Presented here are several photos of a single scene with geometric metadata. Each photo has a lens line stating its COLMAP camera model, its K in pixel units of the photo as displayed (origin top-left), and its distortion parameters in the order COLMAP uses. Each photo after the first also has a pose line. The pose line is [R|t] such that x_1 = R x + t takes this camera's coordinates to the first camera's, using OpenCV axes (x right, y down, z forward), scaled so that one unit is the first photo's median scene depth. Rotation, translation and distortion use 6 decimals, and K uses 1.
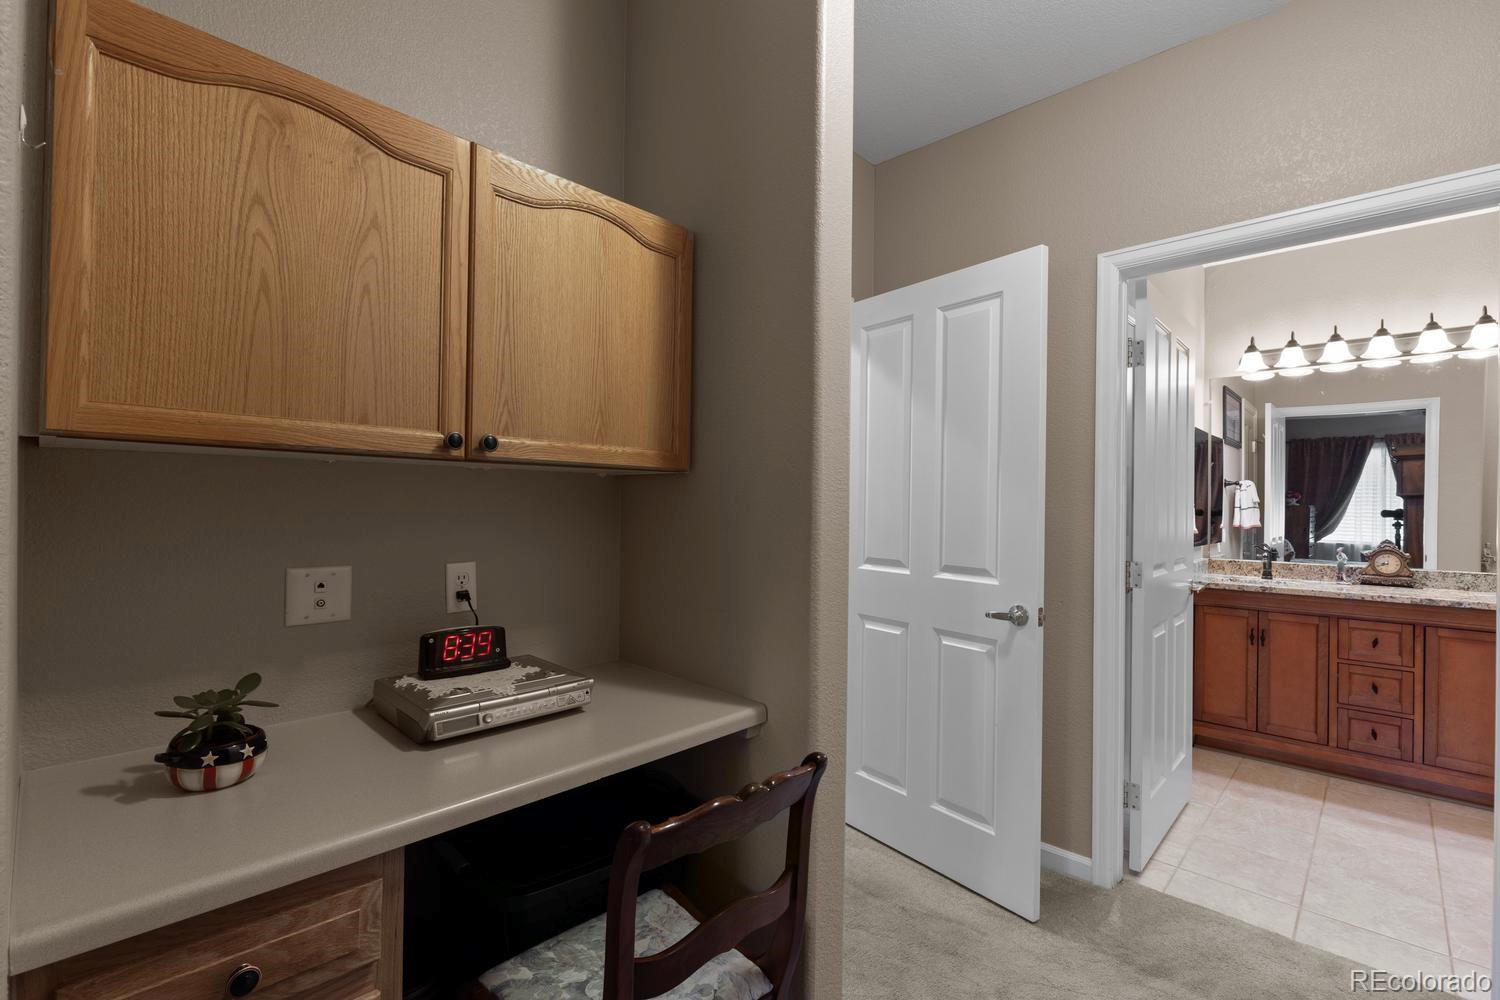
lens RADIAL K [[671.6, 0, 749.3], [0, 671.6, 502.6], [0, 0, 1]] dist [0.000998, -0.000353]
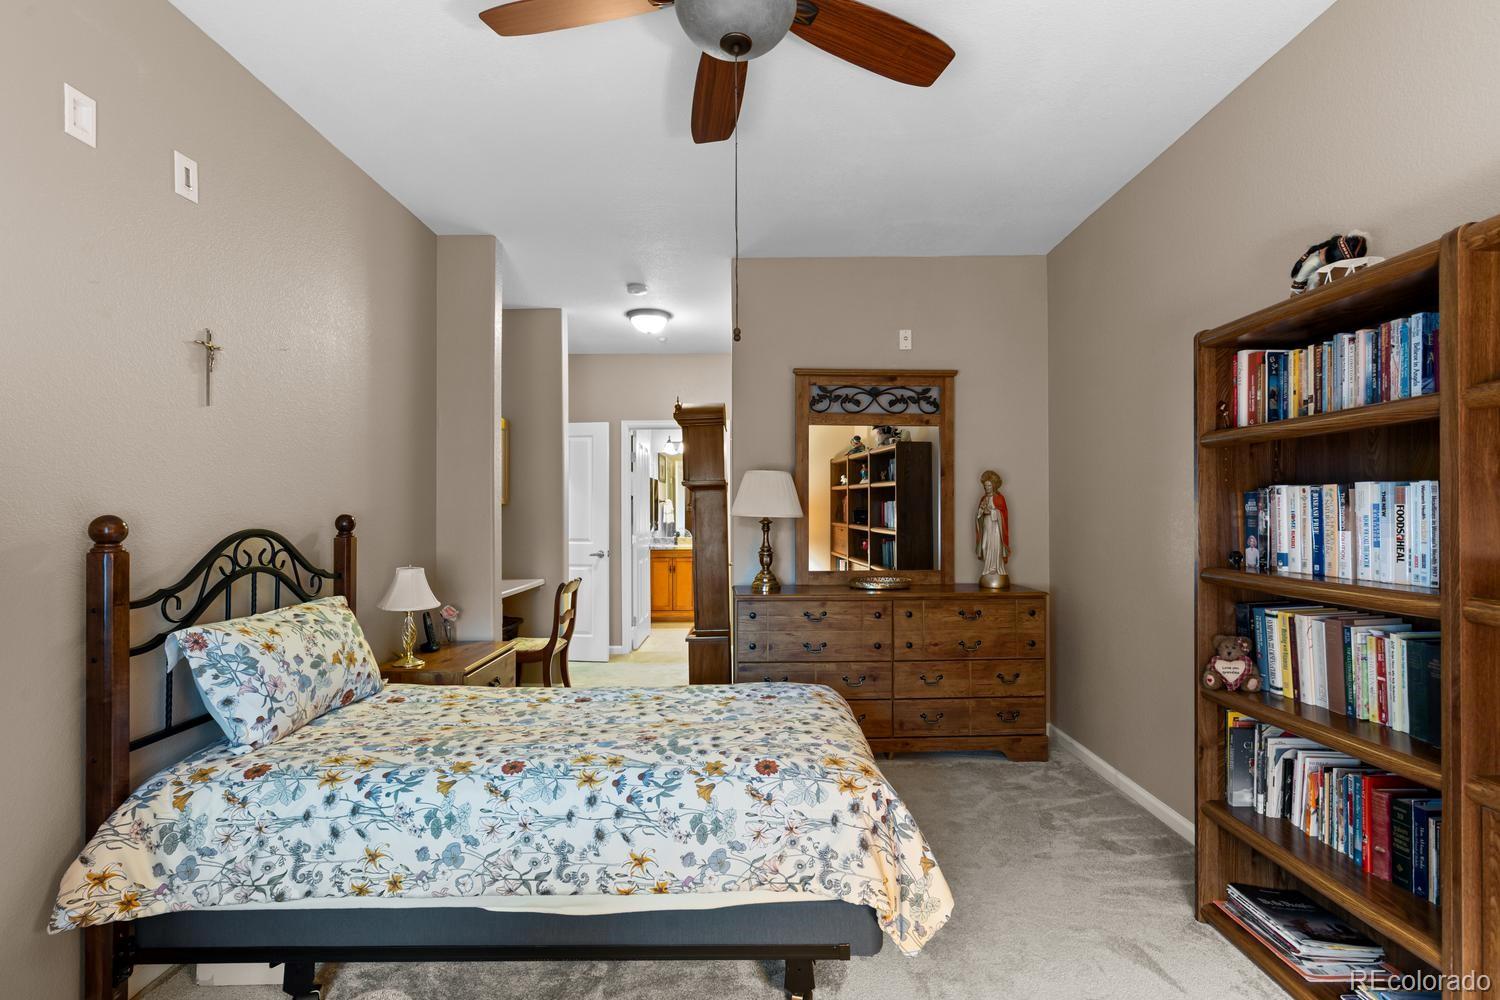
lens RADIAL K [[671.6, 0, 749.3], [0, 671.6, 502.6], [0, 0, 1]] dist [0.000998, -0.000353]
pose [[0.729154, -0.004780, 0.684333, -0.599112], [0.012131, 0.999909, -0.005941, -0.011393], [-0.684242, 0.012634, 0.729145, -0.824481]]
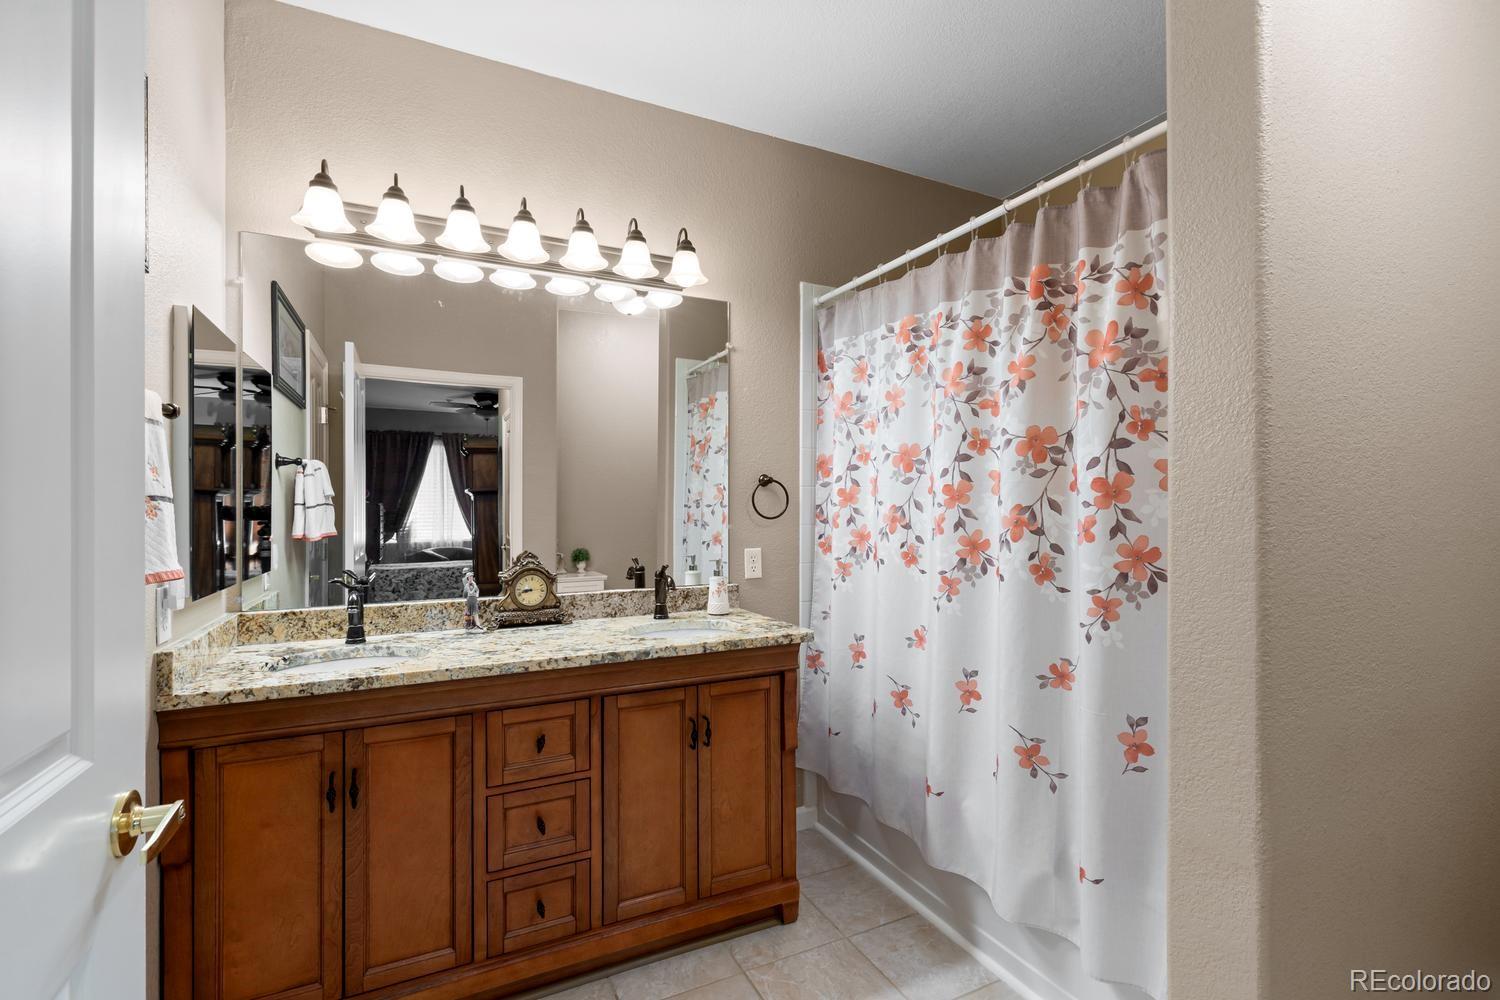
lens RADIAL K [[671.6, 0, 749.3], [0, 671.6, 502.6], [0, 0, 1]] dist [0.000998, -0.000353]
pose [[0.348684, -0.006854, 0.937215, 0.408705], [0.006891, 0.999965, 0.004749, 0.007032], [-0.937215, 0.004803, 0.348719, 0.557086]]
